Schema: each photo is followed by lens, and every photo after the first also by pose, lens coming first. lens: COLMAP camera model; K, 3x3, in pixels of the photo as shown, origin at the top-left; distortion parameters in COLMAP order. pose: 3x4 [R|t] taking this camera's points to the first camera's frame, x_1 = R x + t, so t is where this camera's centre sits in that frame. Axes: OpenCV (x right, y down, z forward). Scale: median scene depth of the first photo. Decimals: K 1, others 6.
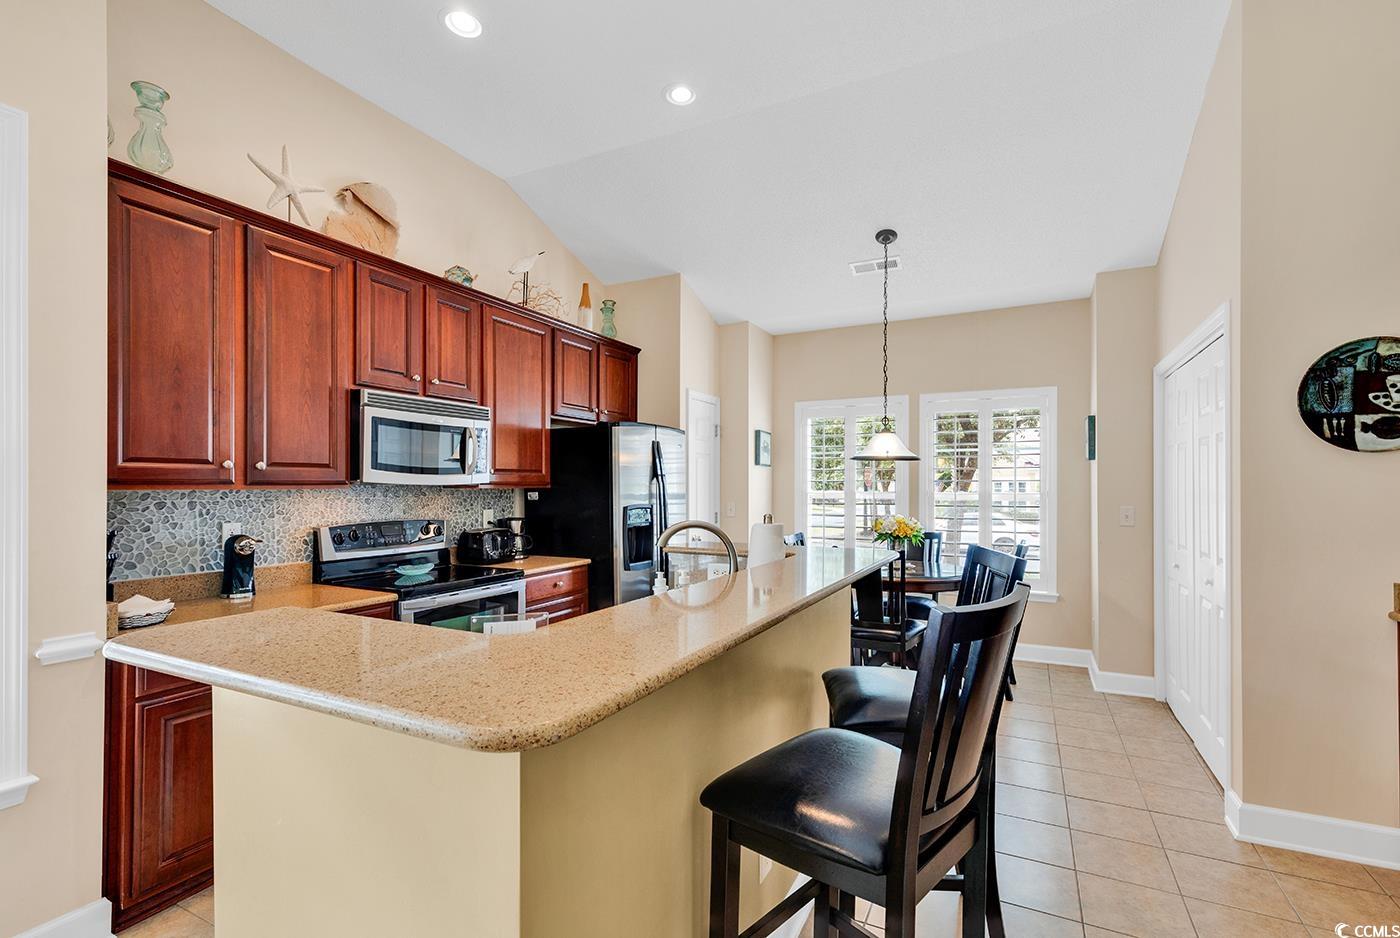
lens RADIAL K [[627.0, 0, 704.0], [0, 627.0, 485.1], [0, 0, 1]] dist [0.002605, 0.000323]
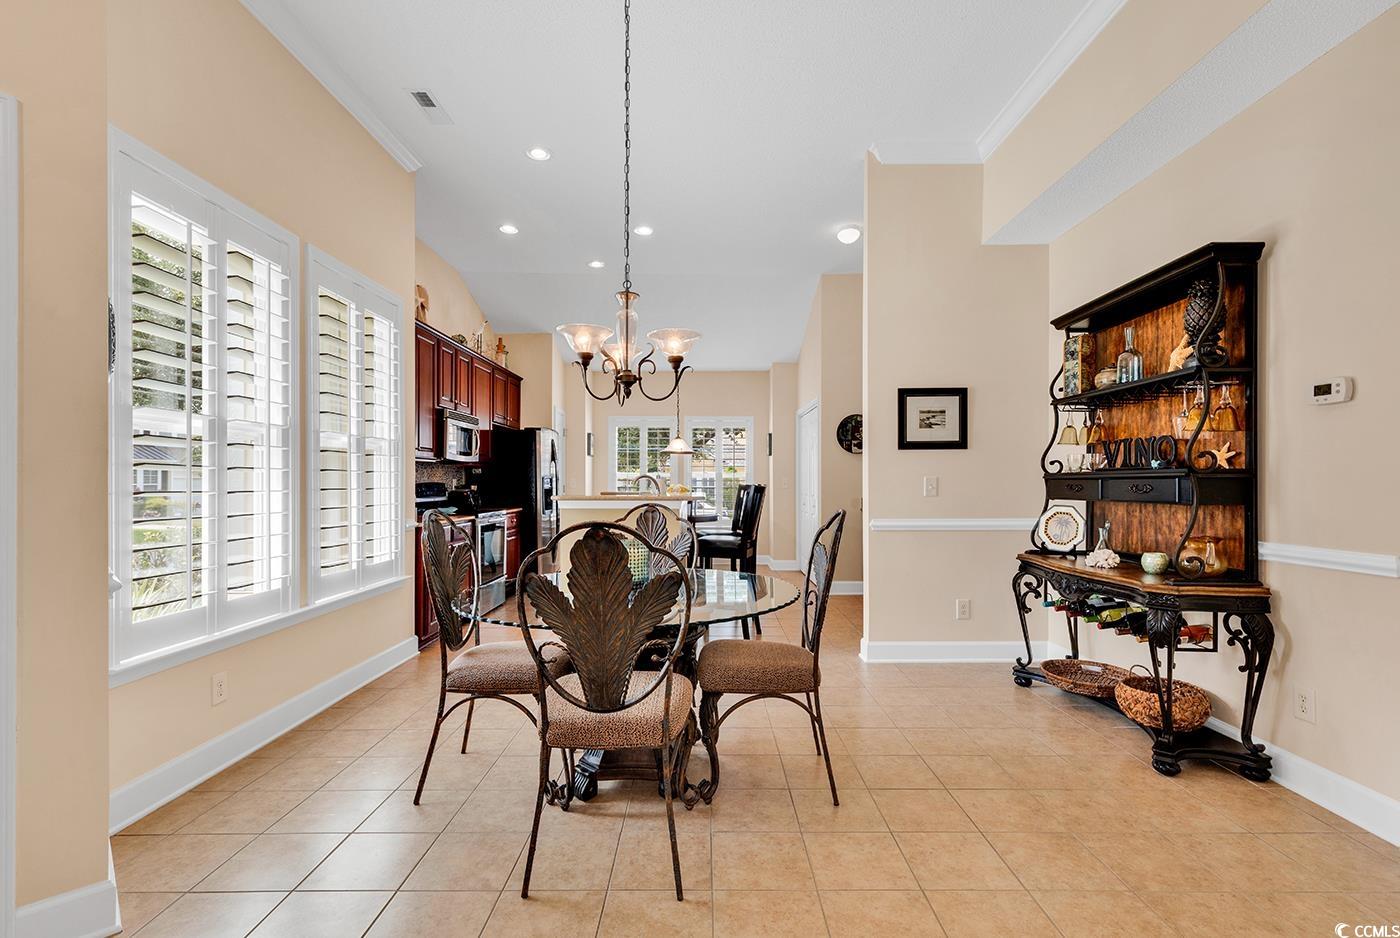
lens RADIAL K [[627.0, 0, 704.0], [0, 627.0, 485.1], [0, 0, 1]] dist [0.002605, 0.000323]
pose [[0.893124, -0.001987, 0.449806, -0.507127], [-0.001143, 0.999977, 0.006687, 0.044255], [-0.449809, -0.006487, 0.893101, -0.741297]]
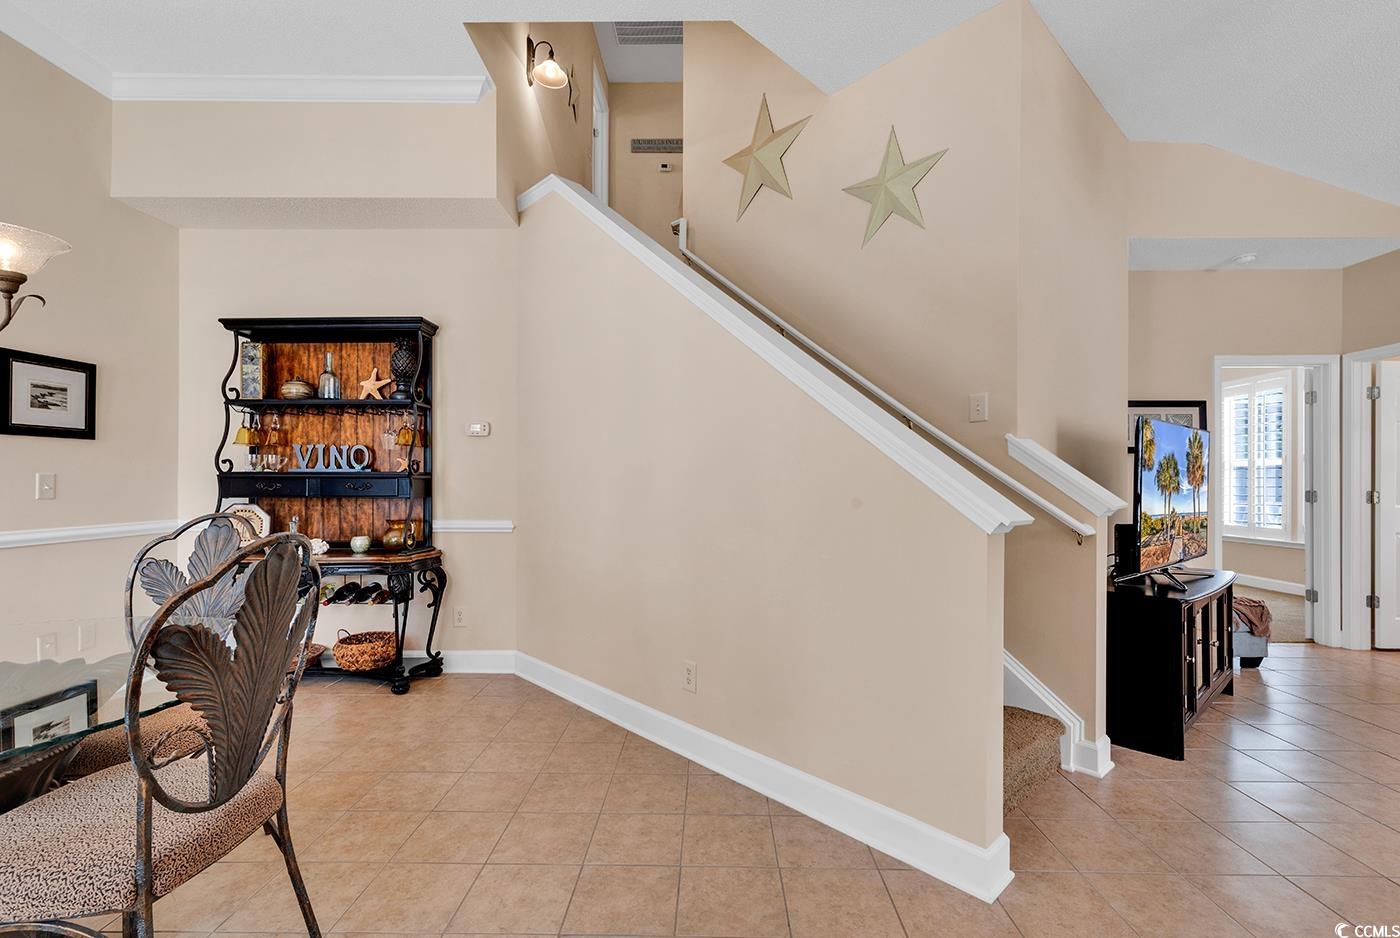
lens RADIAL K [[628.8, 0, 704.1], [0, 628.8, 486.2], [0, 0, 1]] dist [0.001624, 0.000220]
pose [[-0.442131, -0.007067, 0.896923, -0.783551], [-0.005515, 0.999971, 0.005160, 0.044788], [-0.896934, -0.002665, -0.442157, -0.363775]]
